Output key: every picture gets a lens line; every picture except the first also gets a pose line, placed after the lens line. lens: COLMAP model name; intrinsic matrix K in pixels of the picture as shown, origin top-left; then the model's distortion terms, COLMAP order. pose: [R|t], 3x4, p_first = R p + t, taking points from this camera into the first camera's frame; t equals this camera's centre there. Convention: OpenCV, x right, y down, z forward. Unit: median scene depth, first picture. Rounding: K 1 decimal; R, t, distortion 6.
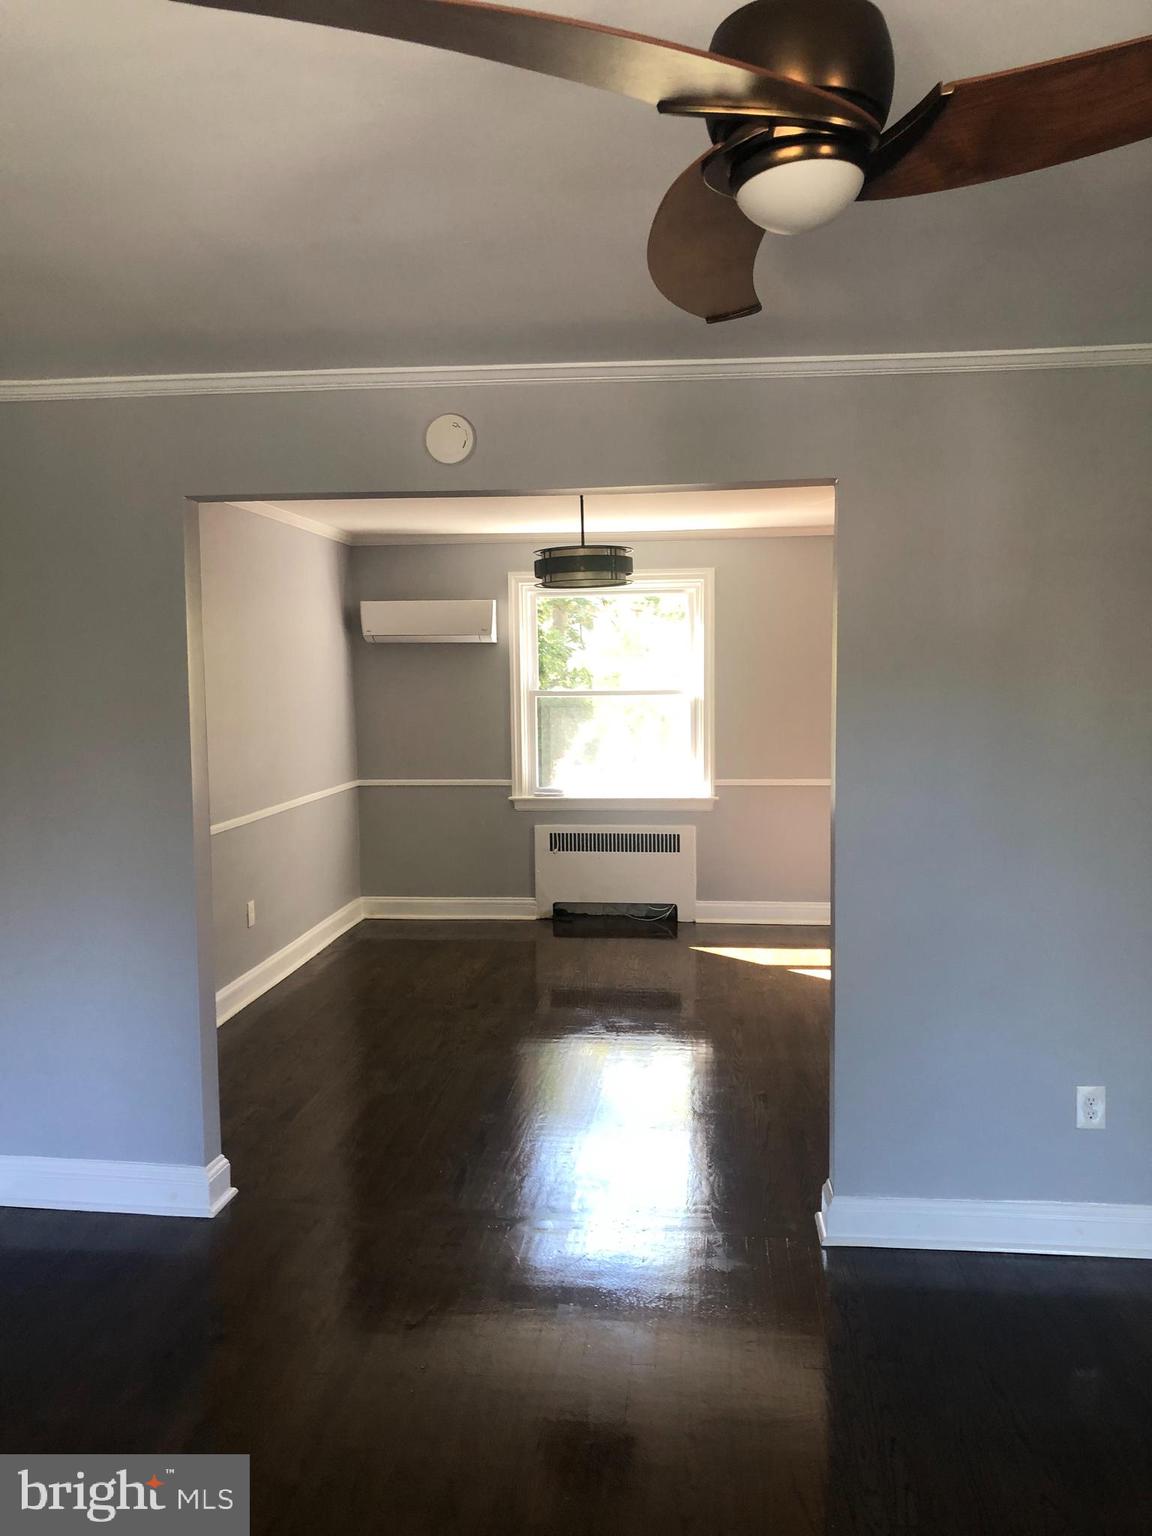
lens RADIAL K [[1246.9, 0, 576.0], [0, 1246.9, 768.0], [0, 0, 1]] dist [0.028691, -0.000539]
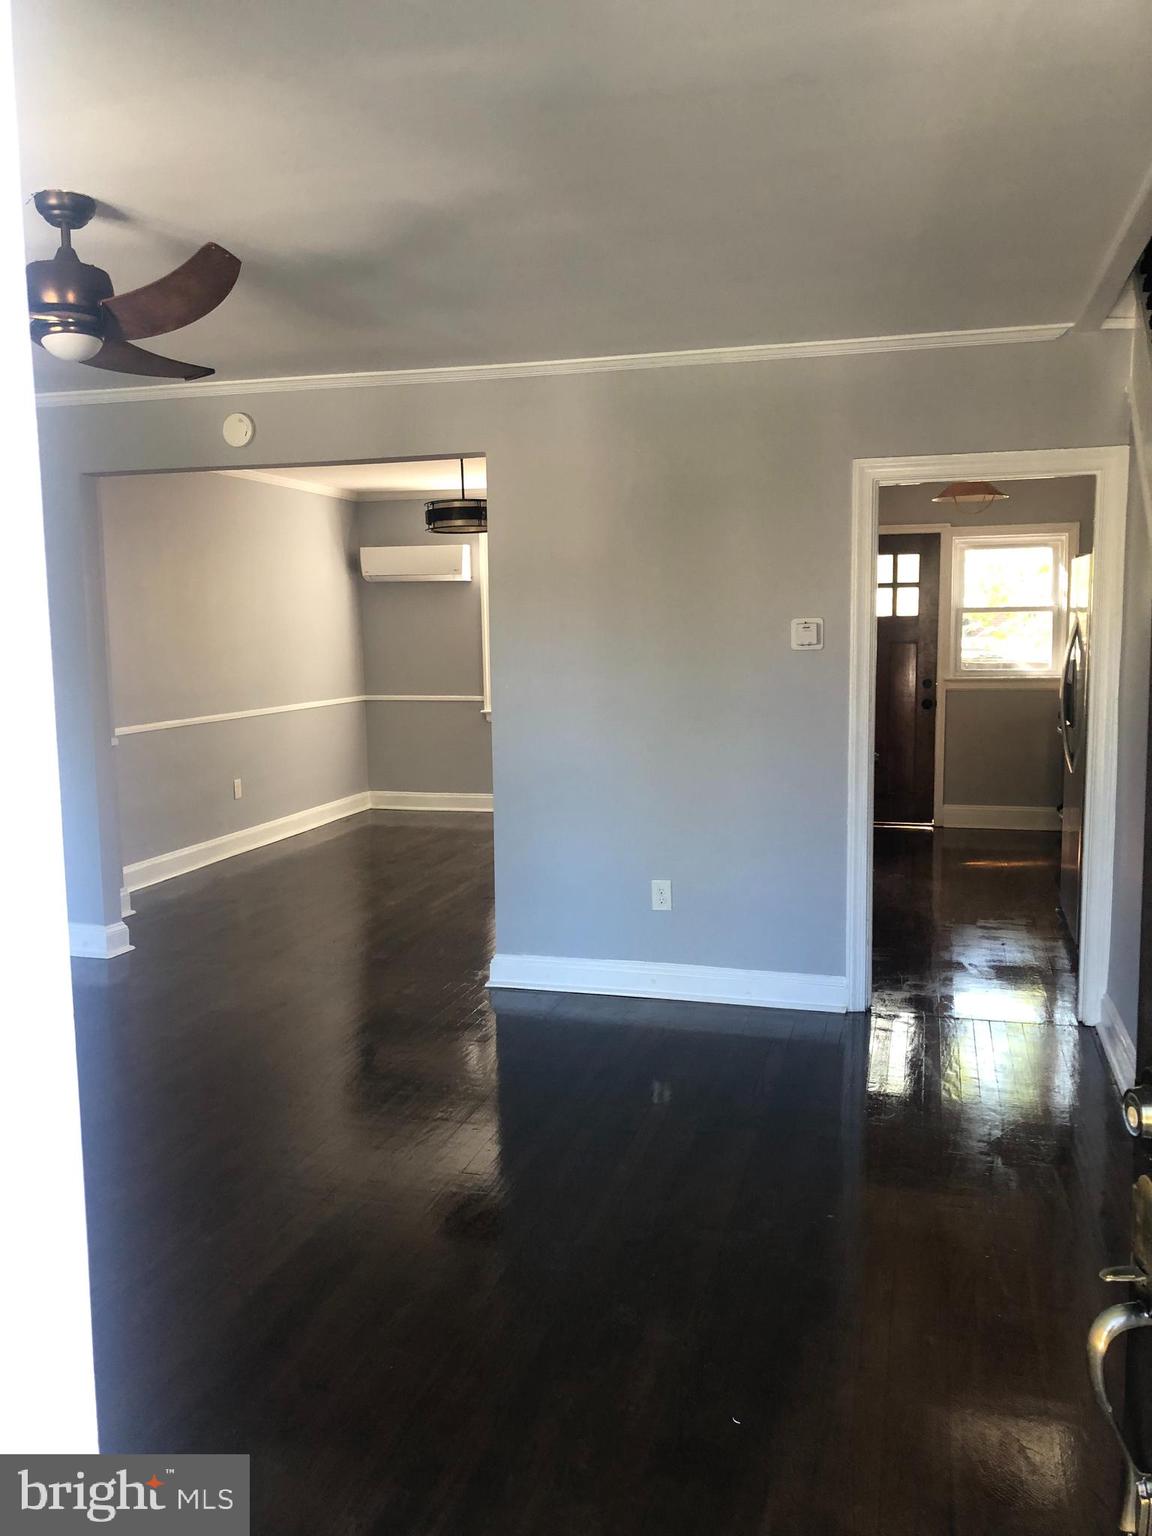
lens RADIAL K [[1246.9, 0, 576.0], [0, 1246.9, 768.0], [0, 0, 1]] dist [0.028691, -0.000539]
pose [[0.985911, 0.016845, -0.166421, 0.266272], [-0.010335, 0.999150, 0.039907, 0.034380], [0.166952, -0.037625, 0.985247, -0.195618]]
